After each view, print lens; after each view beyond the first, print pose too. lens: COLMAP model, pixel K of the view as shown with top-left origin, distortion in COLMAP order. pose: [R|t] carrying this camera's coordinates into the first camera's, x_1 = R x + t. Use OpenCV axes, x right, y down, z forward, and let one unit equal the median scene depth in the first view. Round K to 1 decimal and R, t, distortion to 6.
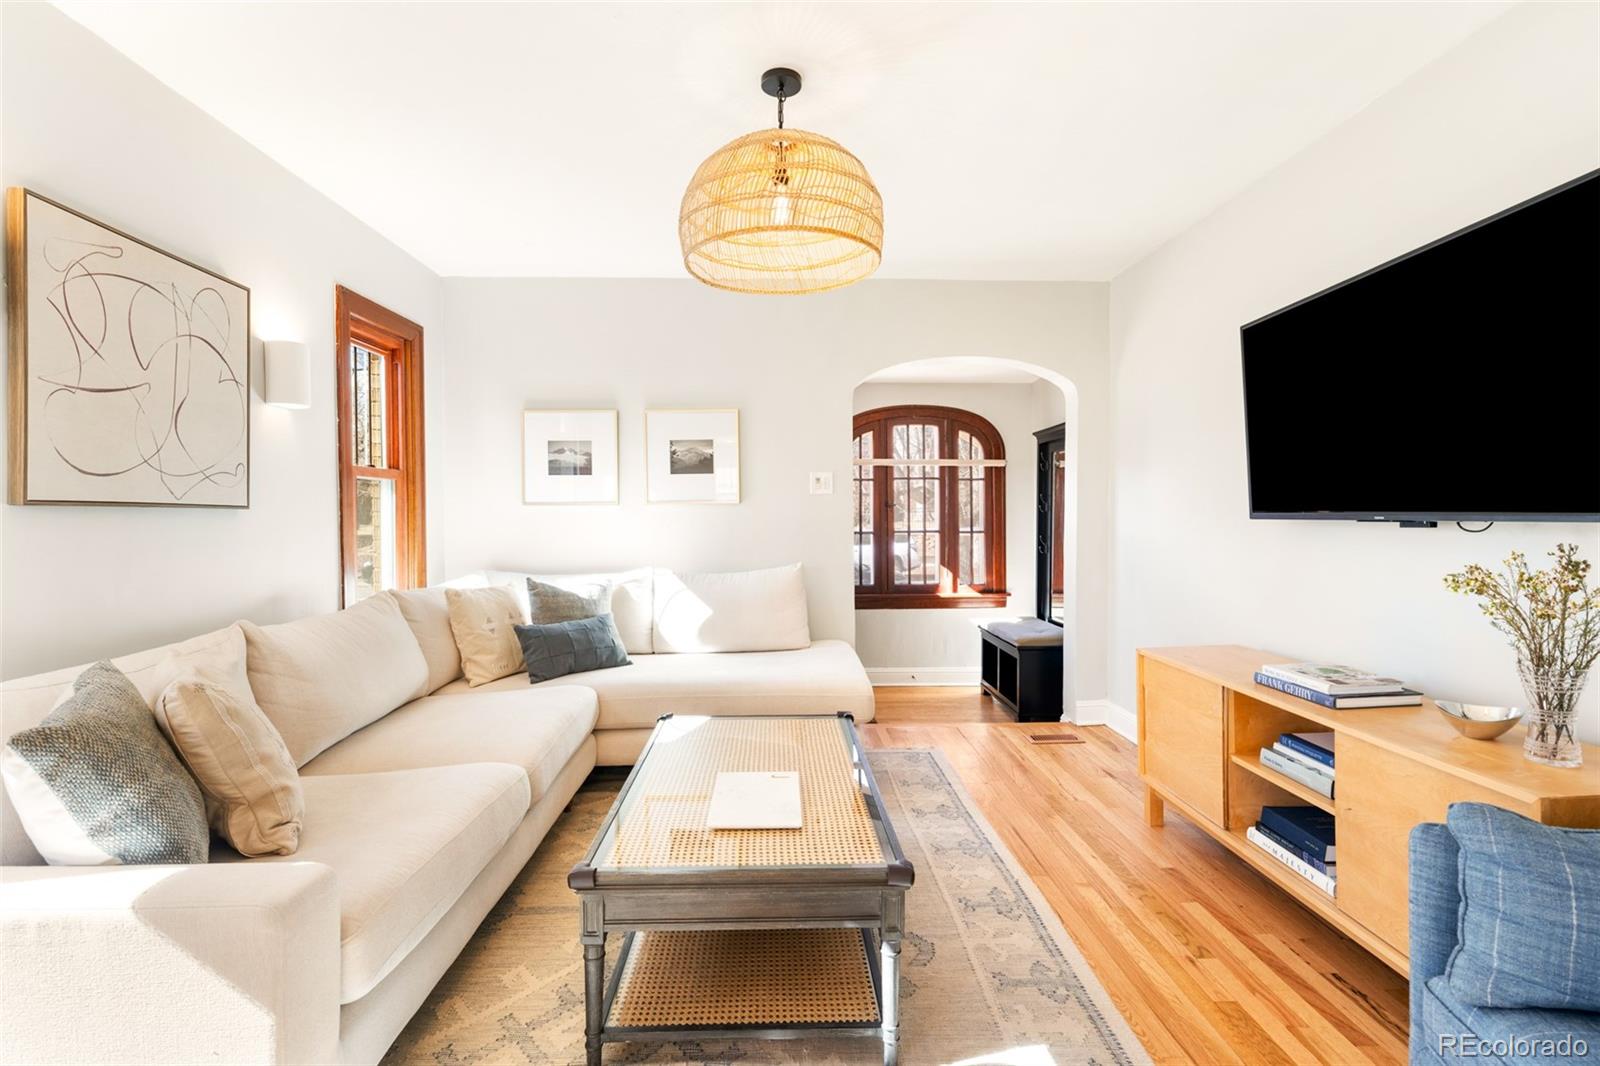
lens RADIAL K [[717.7, 0, 793.3], [0, 717.7, 533.9], [0, 0, 1]] dist [0.005203, 0.000242]
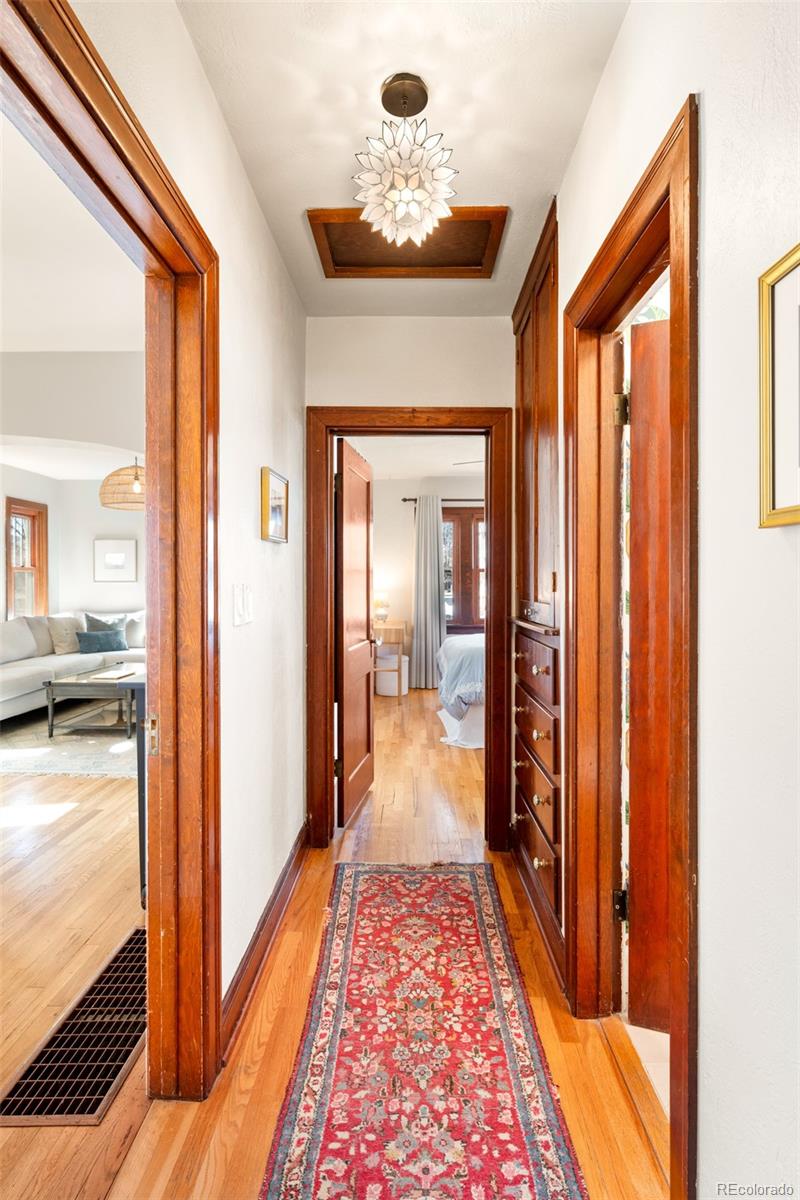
lens RADIAL K [[619.9, 0, 400.0], [0, 619.9, 601.3], [0, 0, 1]] dist [0.002900, 0.000125]
pose [[0.998598, 0.007012, -0.052461, 0.764963], [-0.008148, 0.999737, -0.021458, 0.057434], [0.052297, 0.021855, 0.998392, -0.976771]]
